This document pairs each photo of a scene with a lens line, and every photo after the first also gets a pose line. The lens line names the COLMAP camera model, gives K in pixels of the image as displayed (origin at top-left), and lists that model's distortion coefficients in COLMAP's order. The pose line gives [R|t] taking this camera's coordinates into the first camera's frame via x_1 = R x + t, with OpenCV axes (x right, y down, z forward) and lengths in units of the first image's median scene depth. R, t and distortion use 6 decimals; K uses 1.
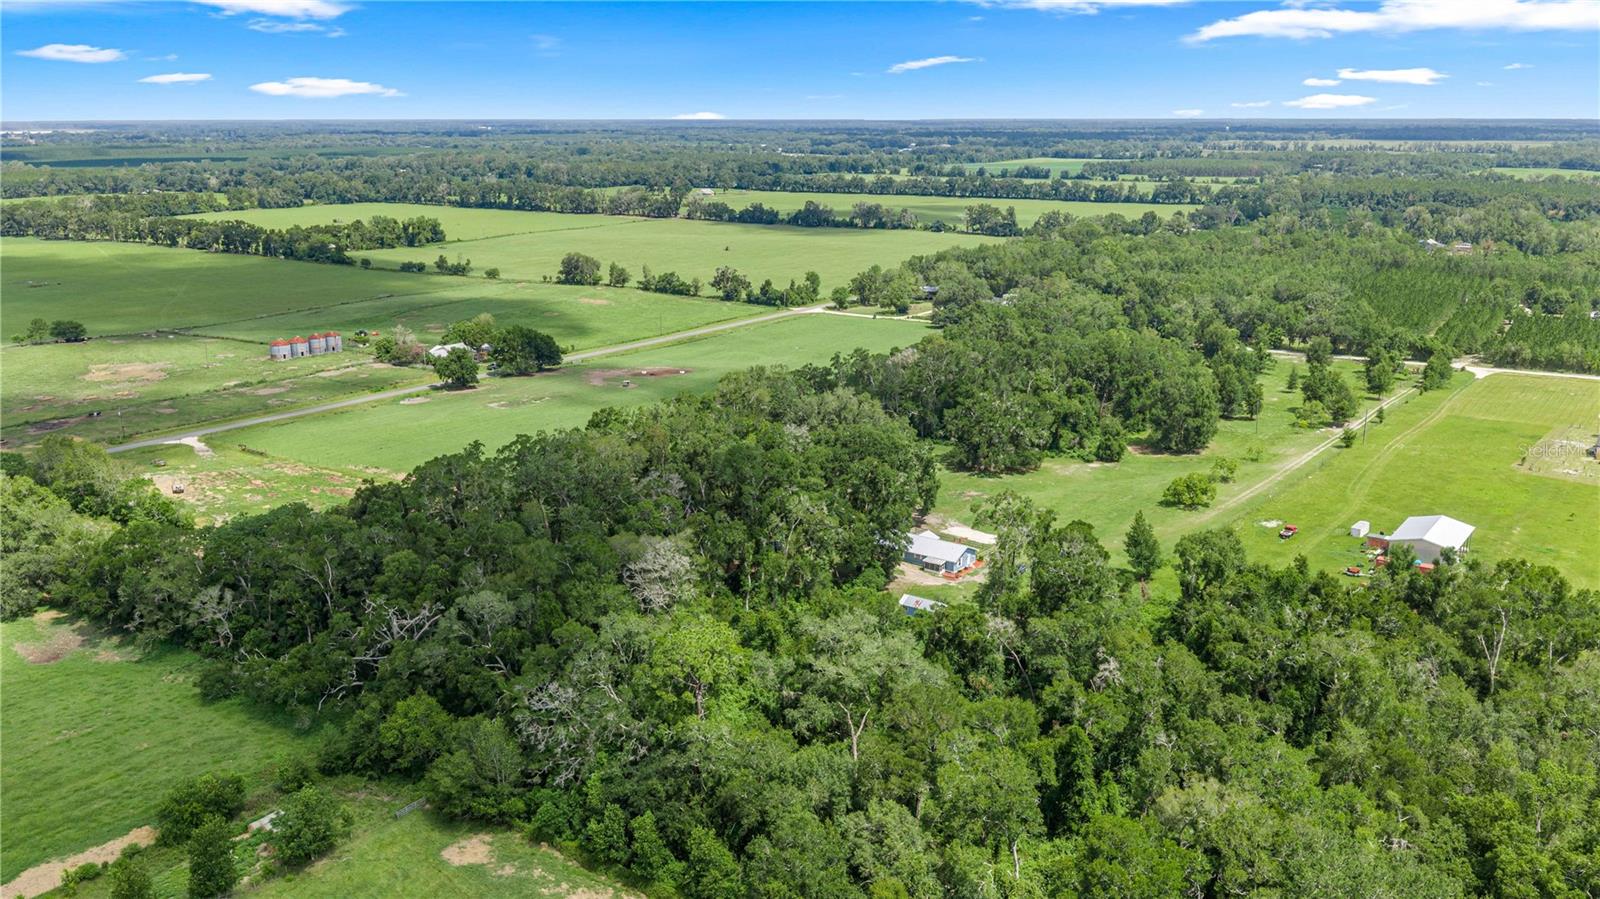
lens RADIAL K [[1322.2, 0, 798.2], [0, 1322.2, 451.3], [0, 0, 1]] dist [0.023905, -0.053475]
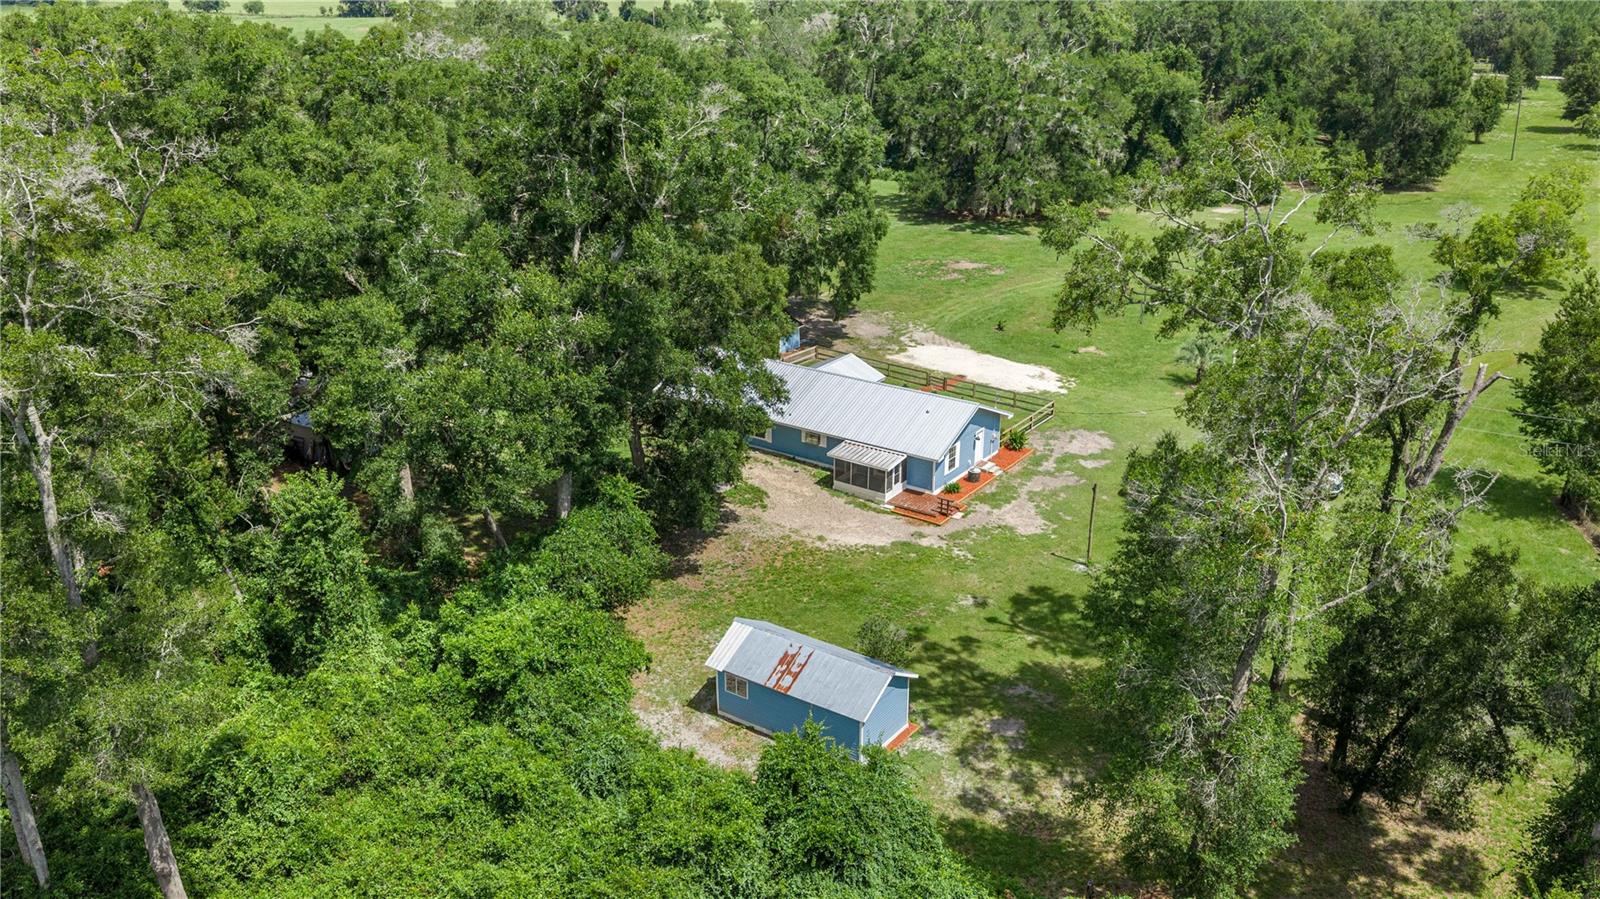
lens RADIAL K [[1322.2, 0, 801.7], [0, 1322.2, 451.1], [0, 0, 1]] dist [0.023905, -0.053475]
pose [[0.998926, -0.013272, 0.044391, 0.068123], [0.007731, 0.992410, 0.122727, 0.041287], [-0.045683, -0.122252, 0.991447, 0.640673]]
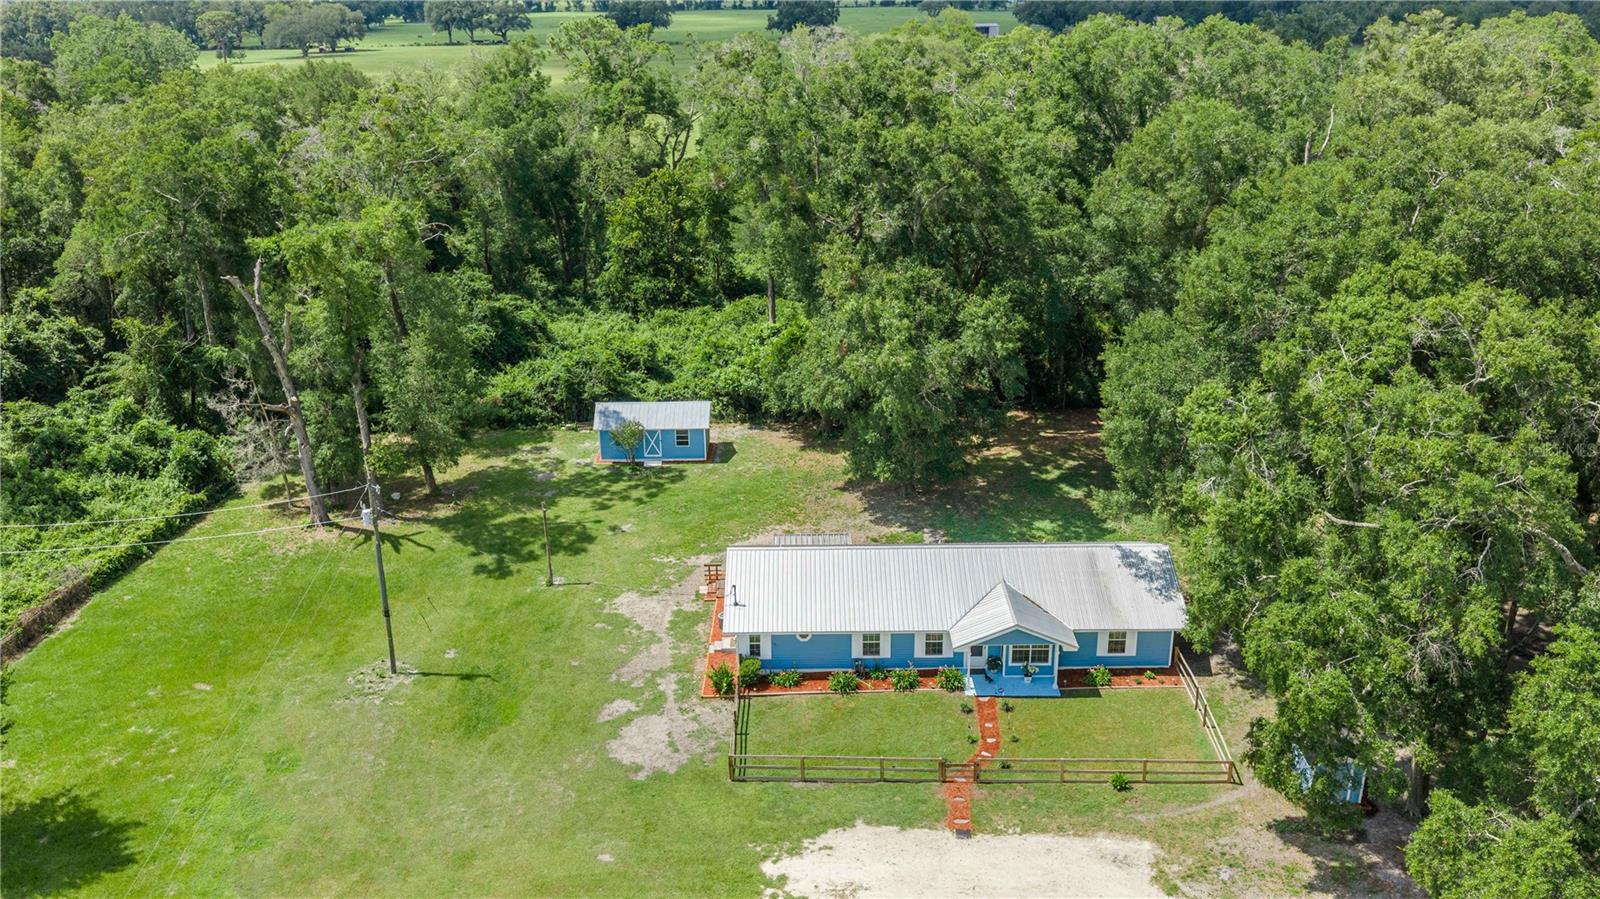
lens RADIAL K [[1322.2, 0, 798.7], [0, 1322.2, 449.2], [0, 0, 1]] dist [0.023905, -0.053475]
pose [[-0.796439, 0.223064, -0.562073, 0.223191], [-0.128402, 0.845904, 0.517647, -0.063428], [0.590929, 0.484446, -0.645070, 1.036626]]
